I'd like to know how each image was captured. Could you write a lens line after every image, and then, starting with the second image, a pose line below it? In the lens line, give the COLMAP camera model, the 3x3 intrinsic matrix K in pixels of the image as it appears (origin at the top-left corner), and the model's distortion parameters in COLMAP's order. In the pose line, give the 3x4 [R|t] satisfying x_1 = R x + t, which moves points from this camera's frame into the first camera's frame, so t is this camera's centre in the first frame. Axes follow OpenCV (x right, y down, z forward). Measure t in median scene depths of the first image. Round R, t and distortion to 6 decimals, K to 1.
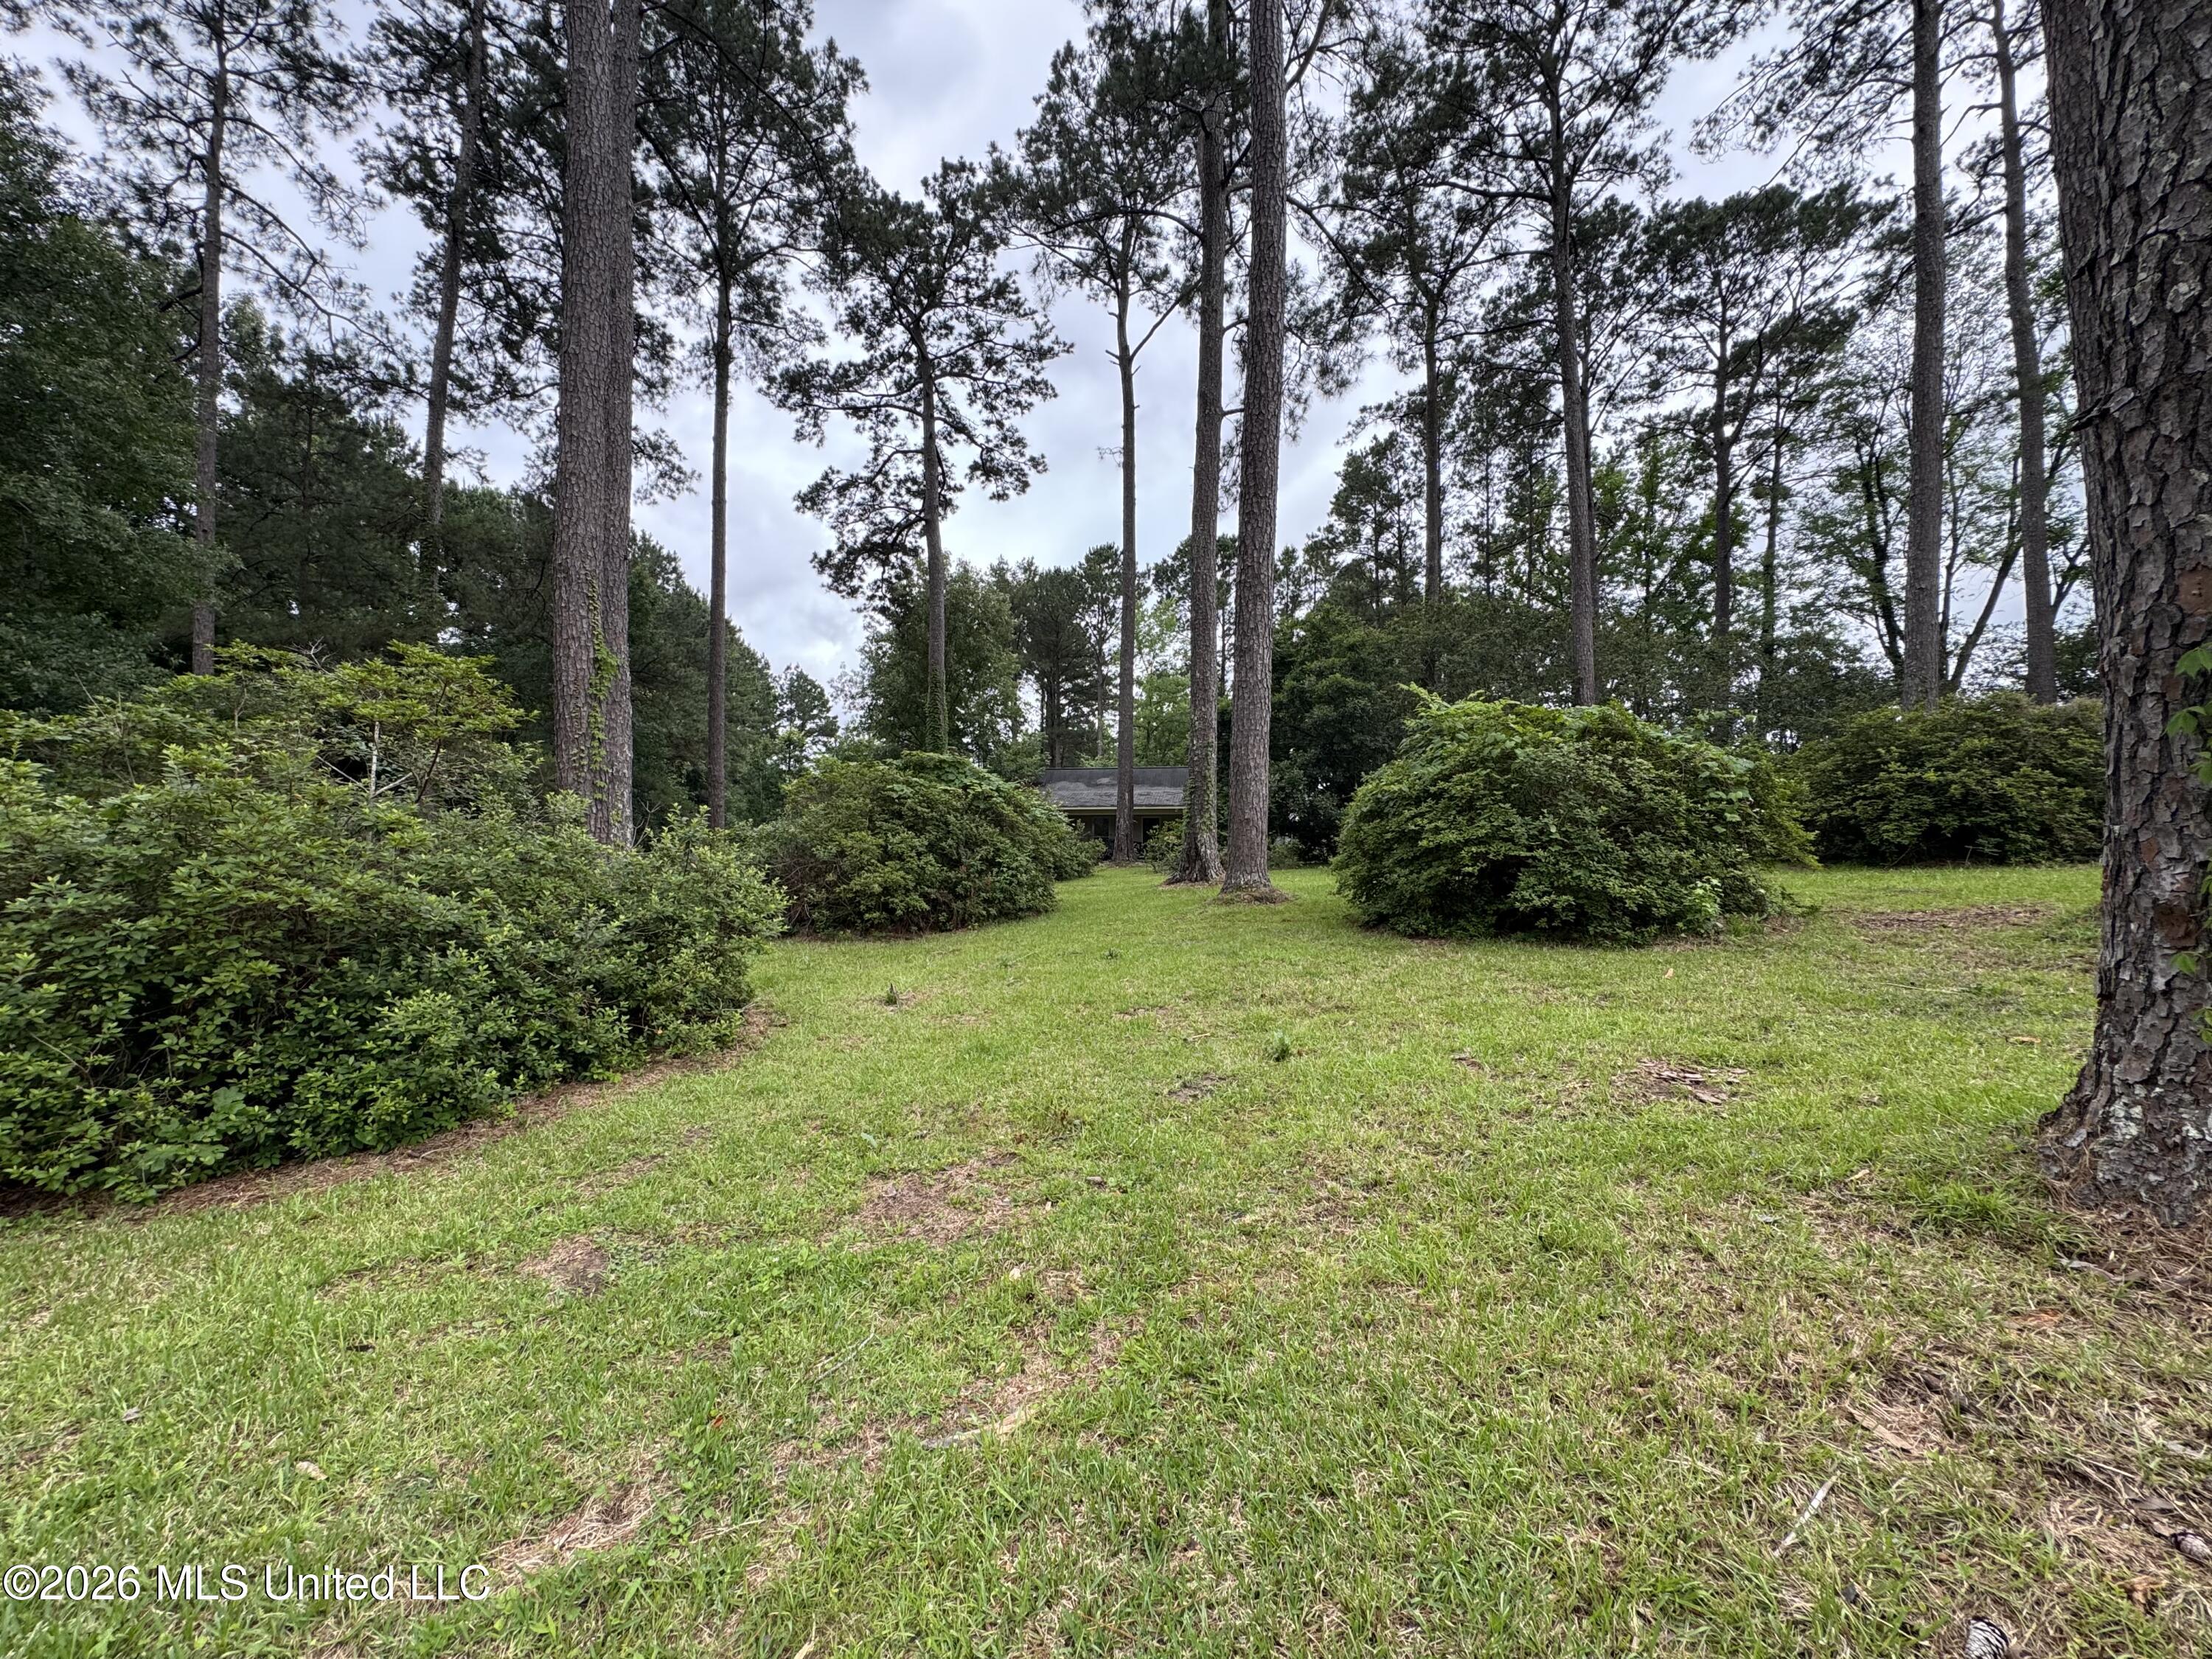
lens RADIAL K [[877.2, 0, 1097.4], [0, 877.2, 825.1], [0, 0, 1]] dist [-0.002161, 0.000144]
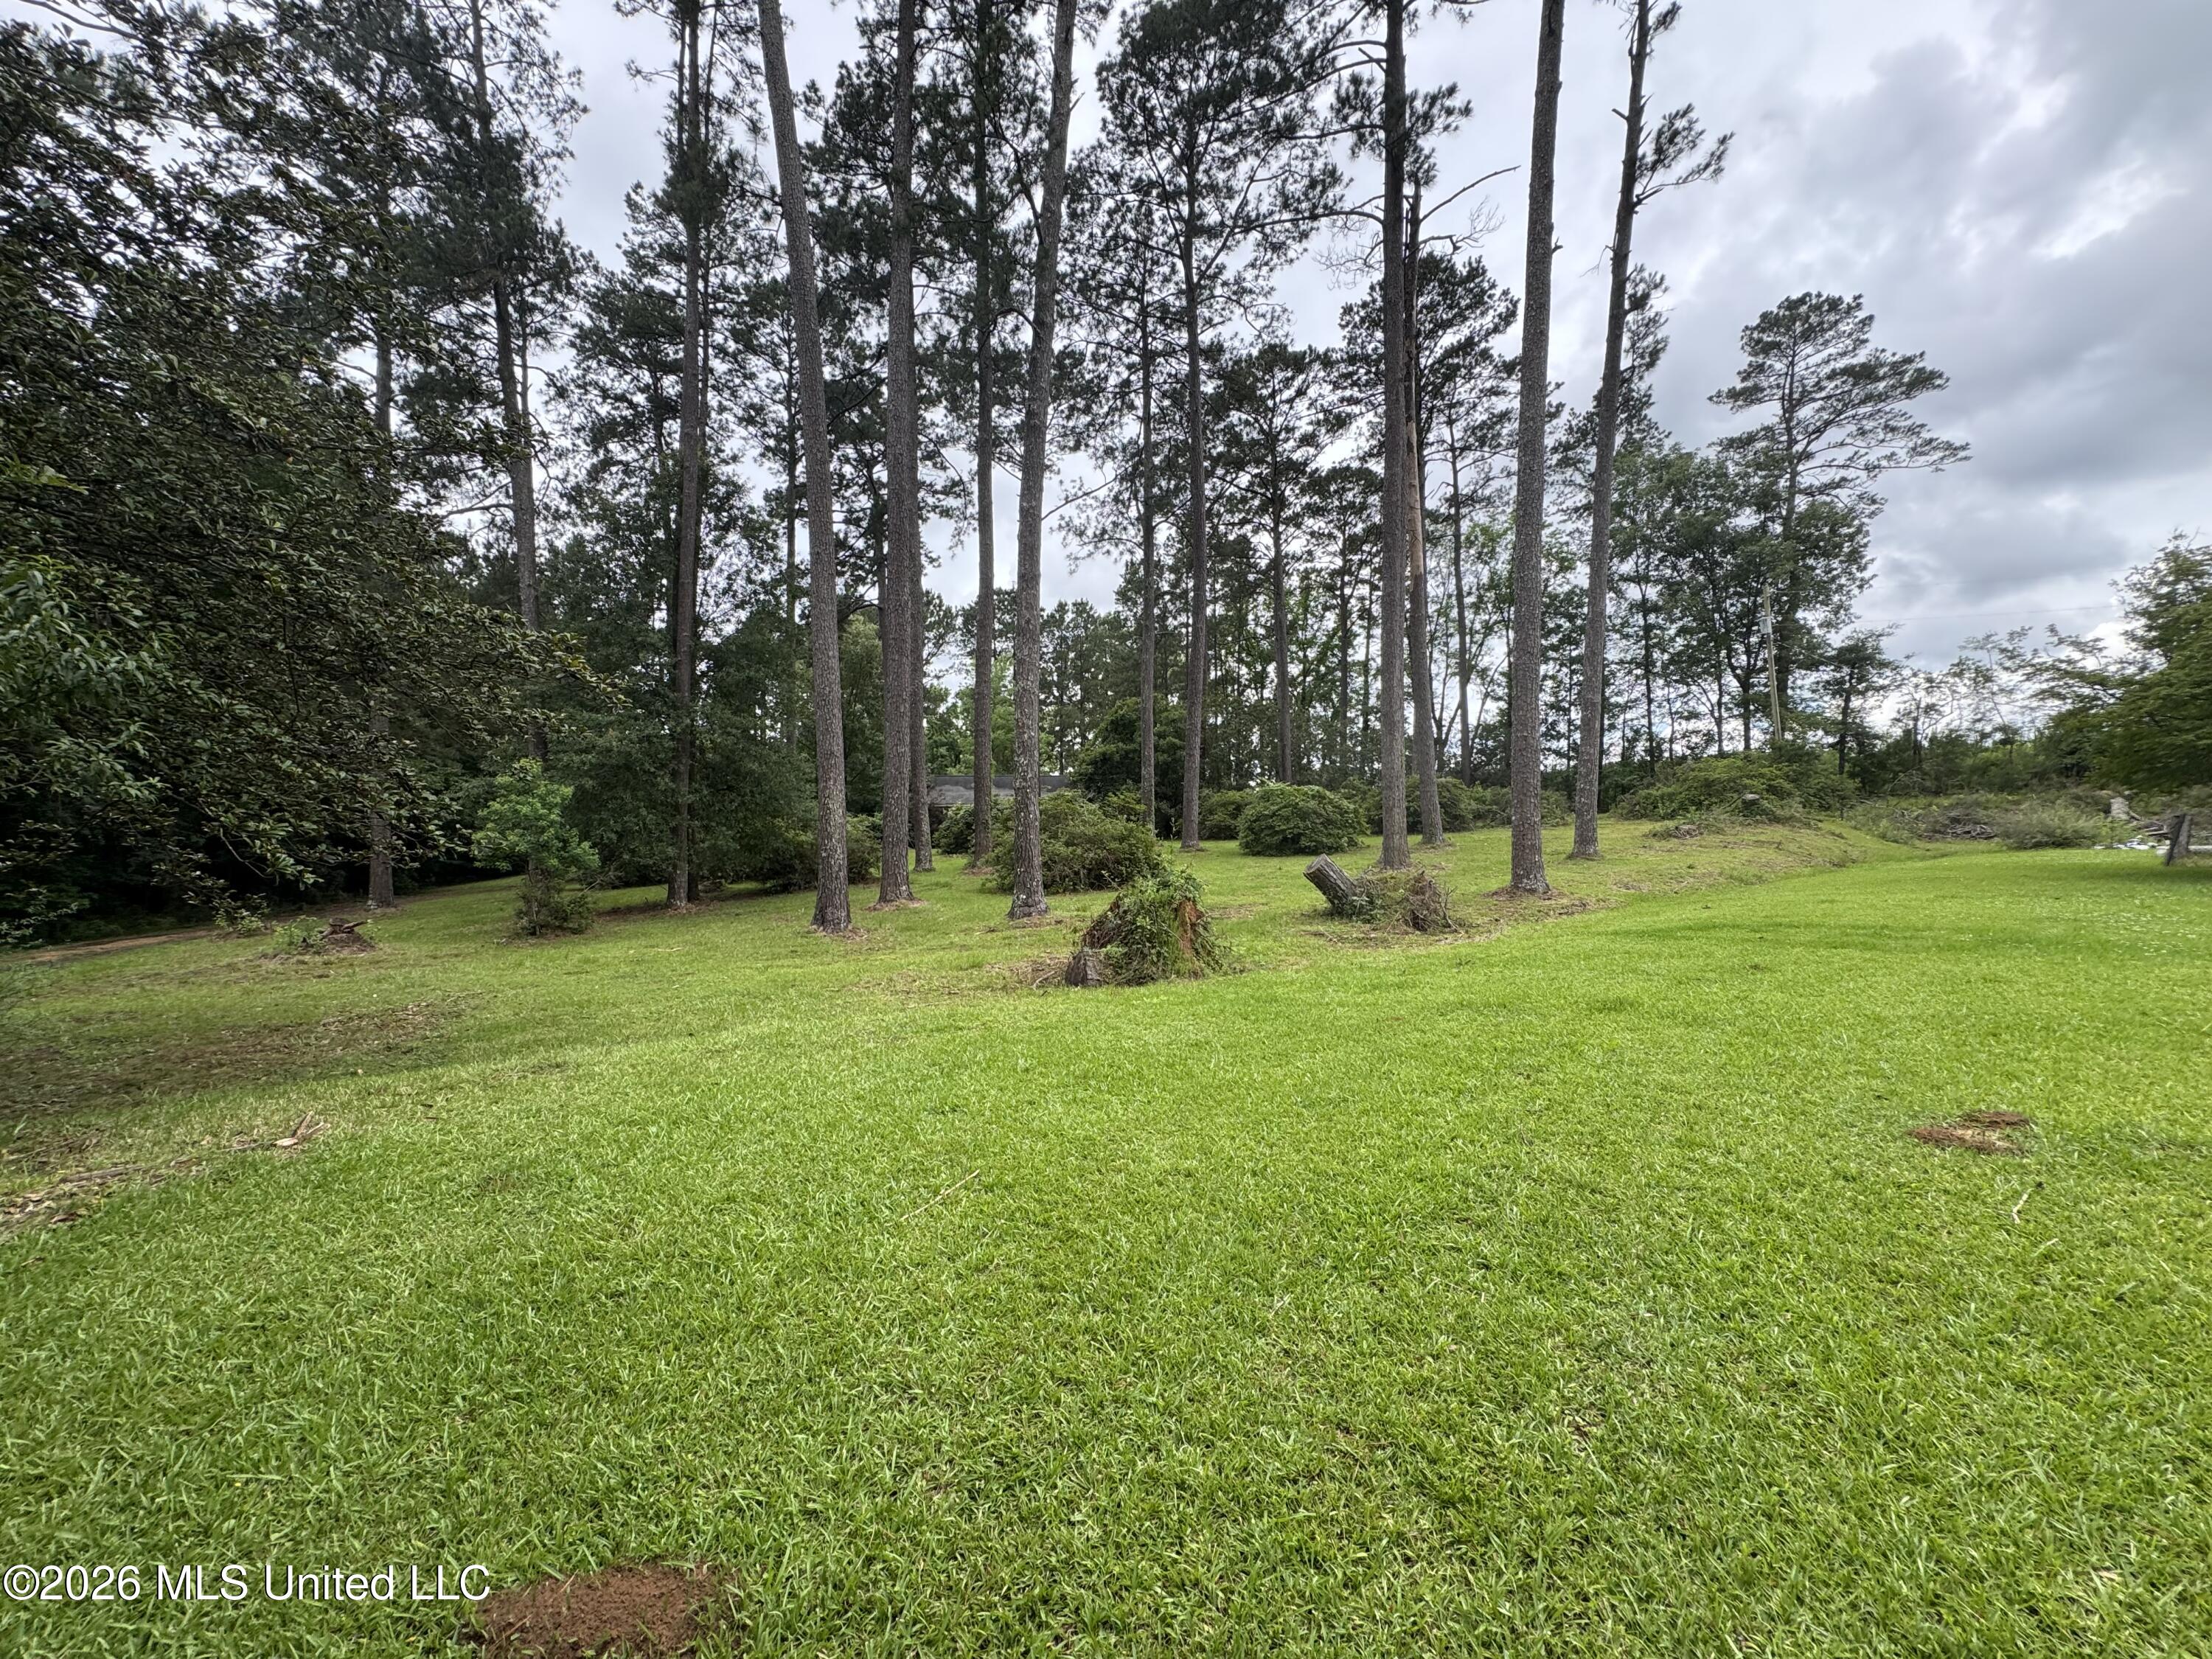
lens RADIAL K [[877.2, 0, 1095.6], [0, 877.2, 832.7], [0, 0, 1]] dist [-0.002161, 0.000144]
pose [[0.941606, -0.020470, 0.336093, -0.313904], [0.010745, 0.999469, 0.030772, -0.019036], [-0.336544, -0.025364, 0.941326, -0.442394]]
